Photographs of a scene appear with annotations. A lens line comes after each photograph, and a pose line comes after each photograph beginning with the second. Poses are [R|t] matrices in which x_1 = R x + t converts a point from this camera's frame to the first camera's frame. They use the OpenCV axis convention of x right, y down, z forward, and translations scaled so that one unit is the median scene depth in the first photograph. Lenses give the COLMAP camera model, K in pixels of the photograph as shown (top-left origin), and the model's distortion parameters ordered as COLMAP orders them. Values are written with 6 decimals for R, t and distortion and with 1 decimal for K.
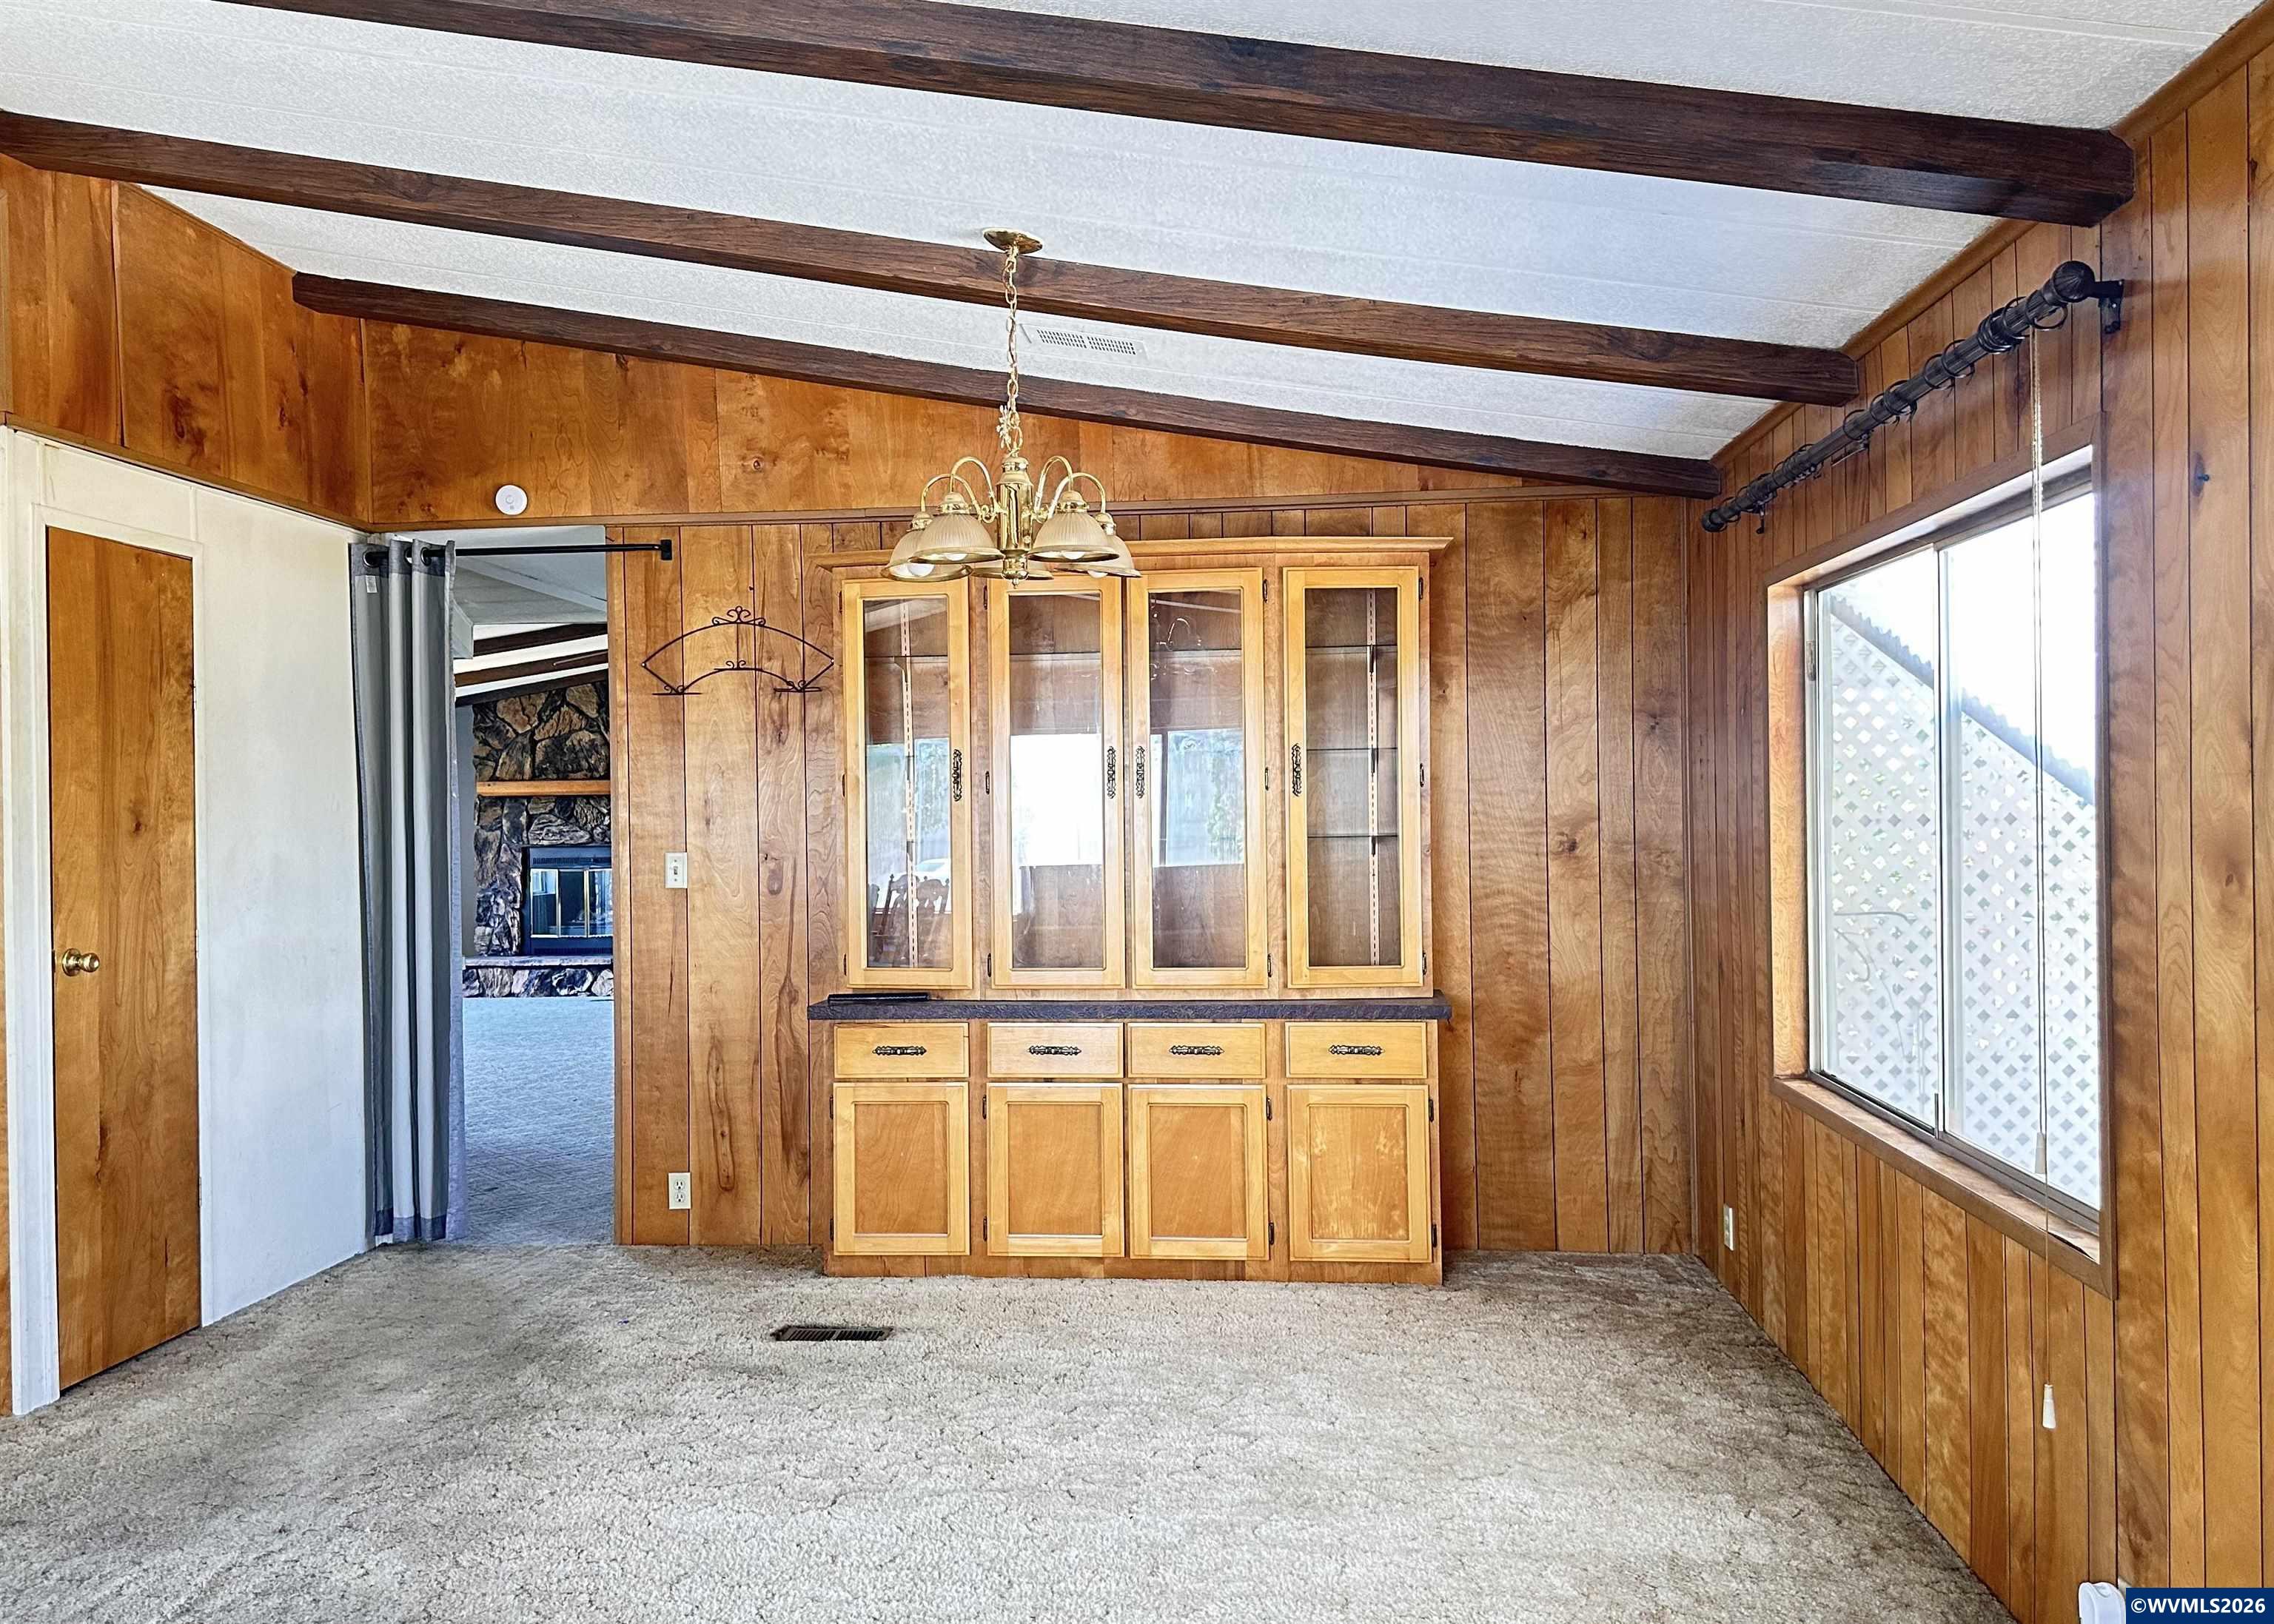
lens RADIAL K [[1790.0, 0, 1137.0], [0, 1790.0, 812.0], [0, 0, 1]] dist [0.176223, -0.331651]
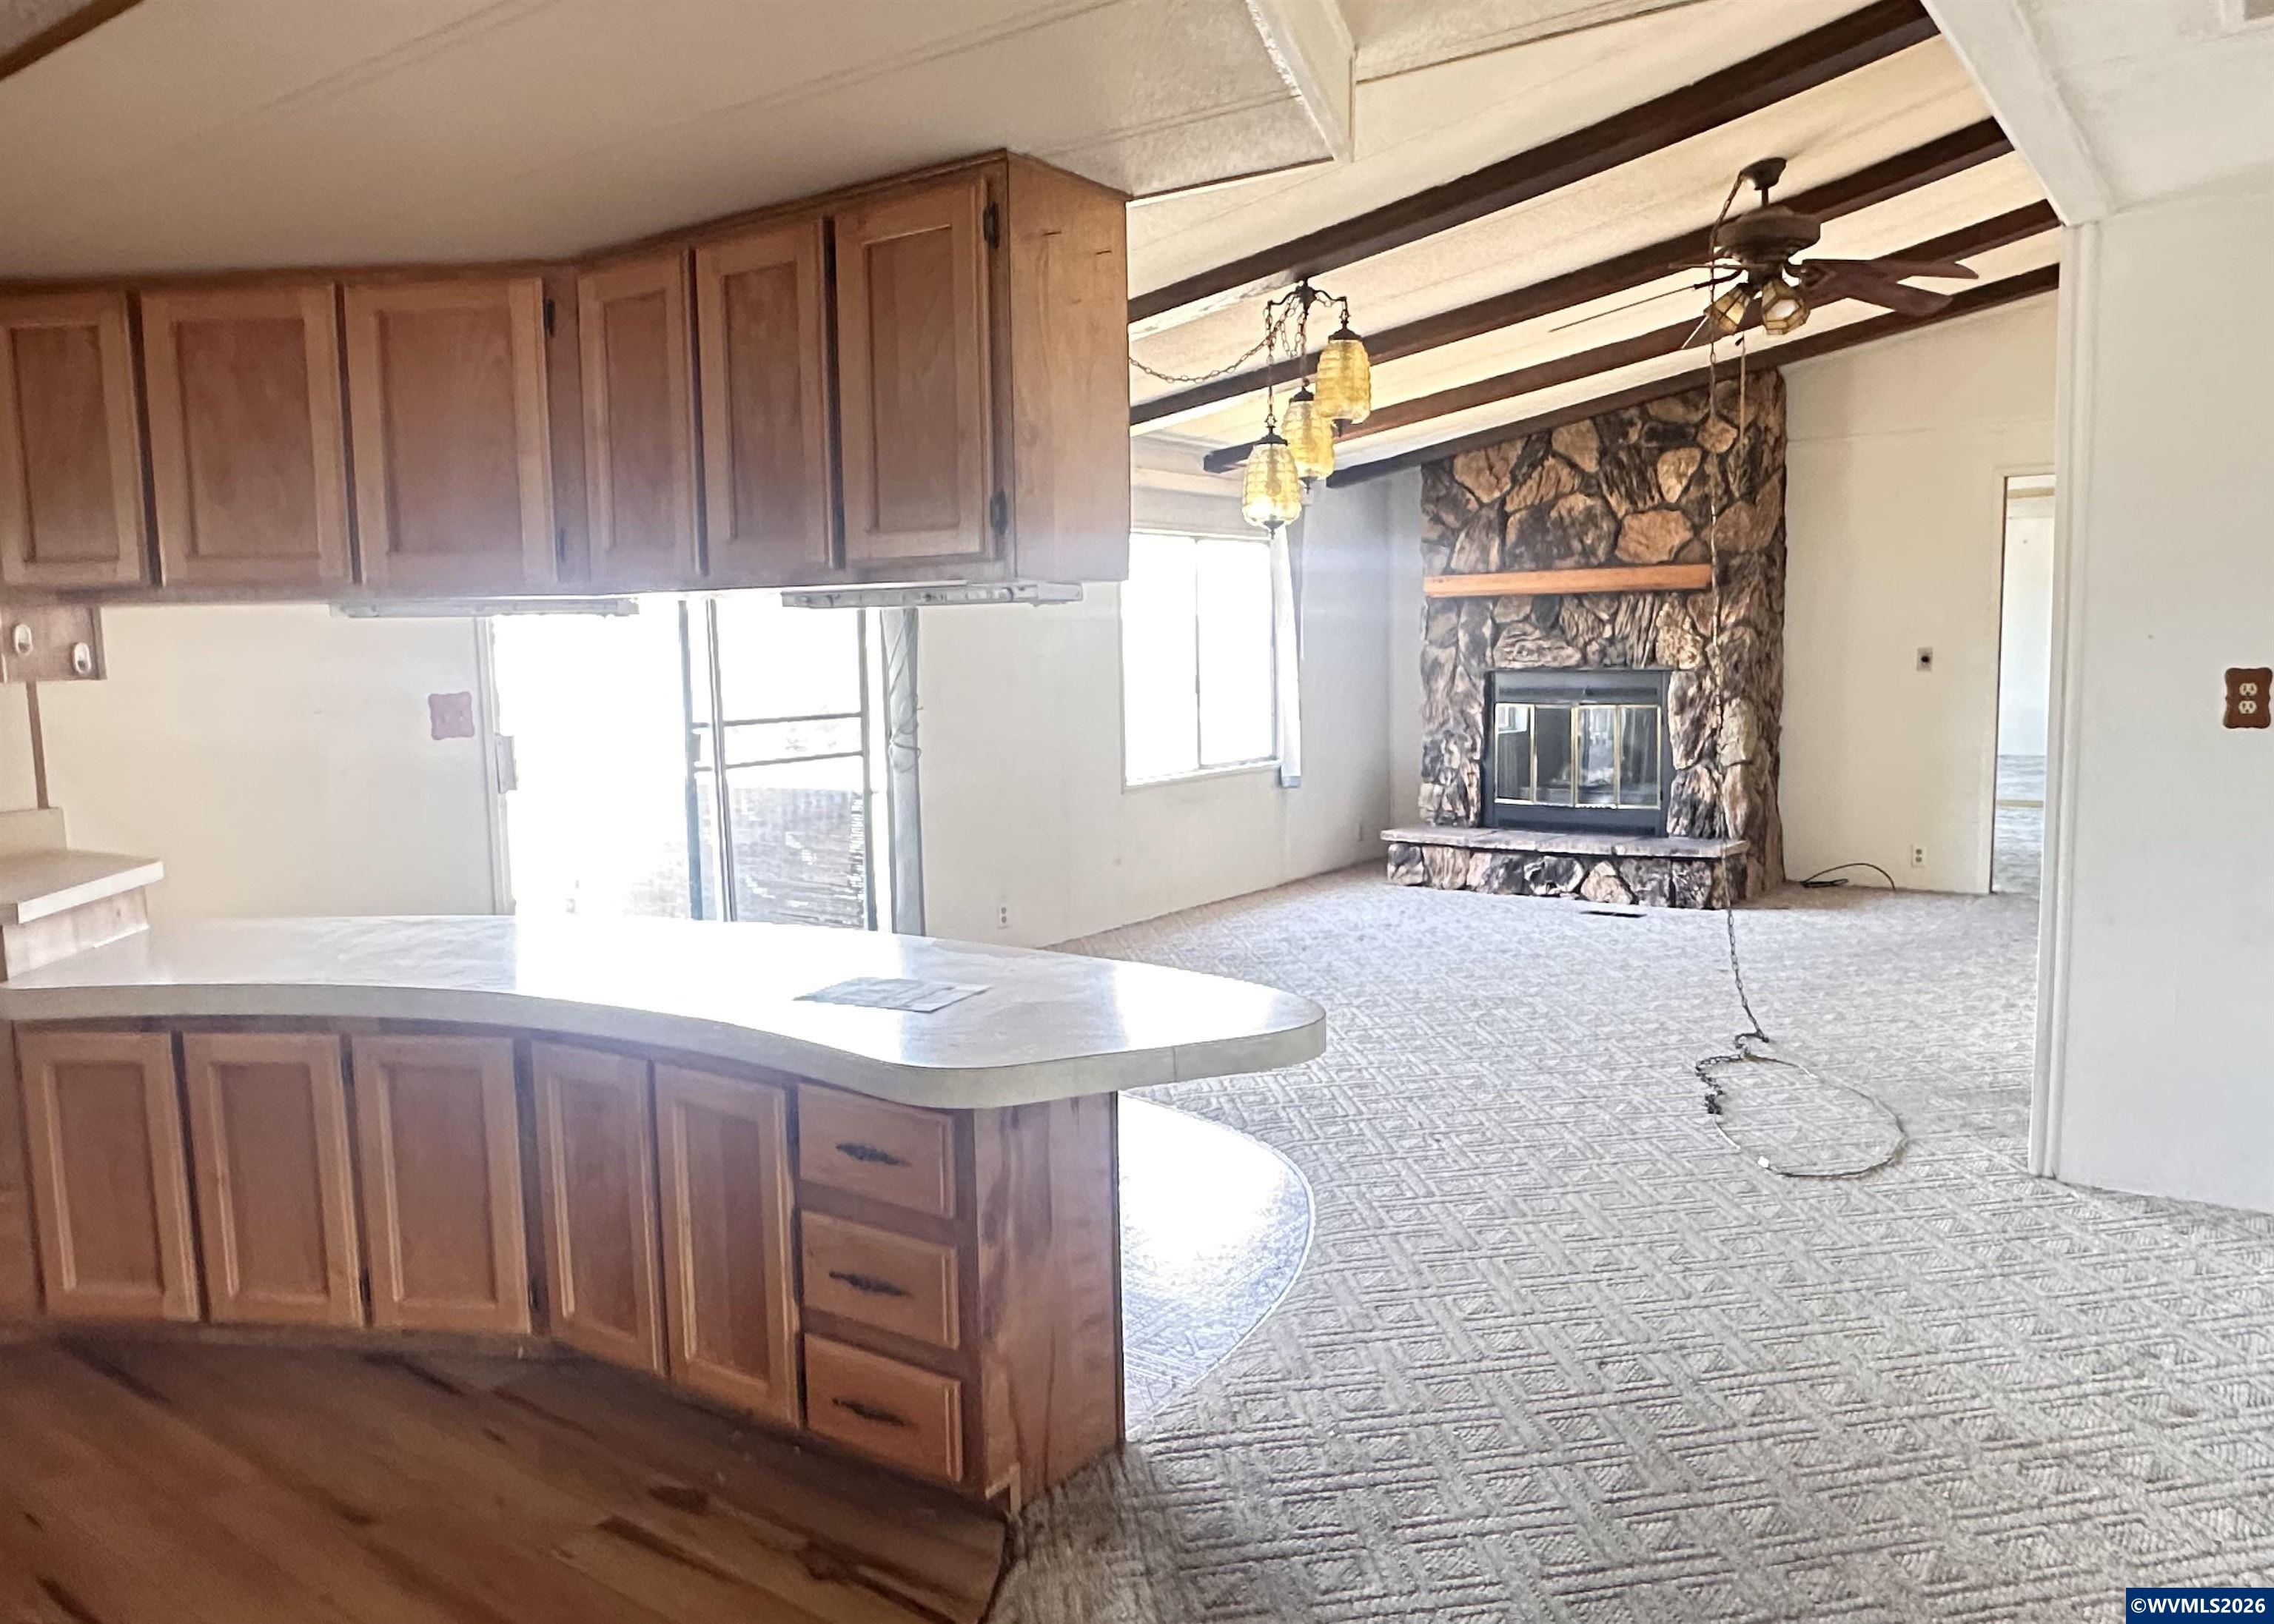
lens RADIAL K [[1621.0, 0, 1137.0], [0, 1621.0, 812.0], [0, 0, 1]] dist [-0.000558, -0.000100]
pose [[0.856744, 0.051479, -0.513166, -0.134181], [0.006536, 0.993842, 0.110611, 0.003592], [0.515701, -0.098119, 0.851132, 0.407188]]
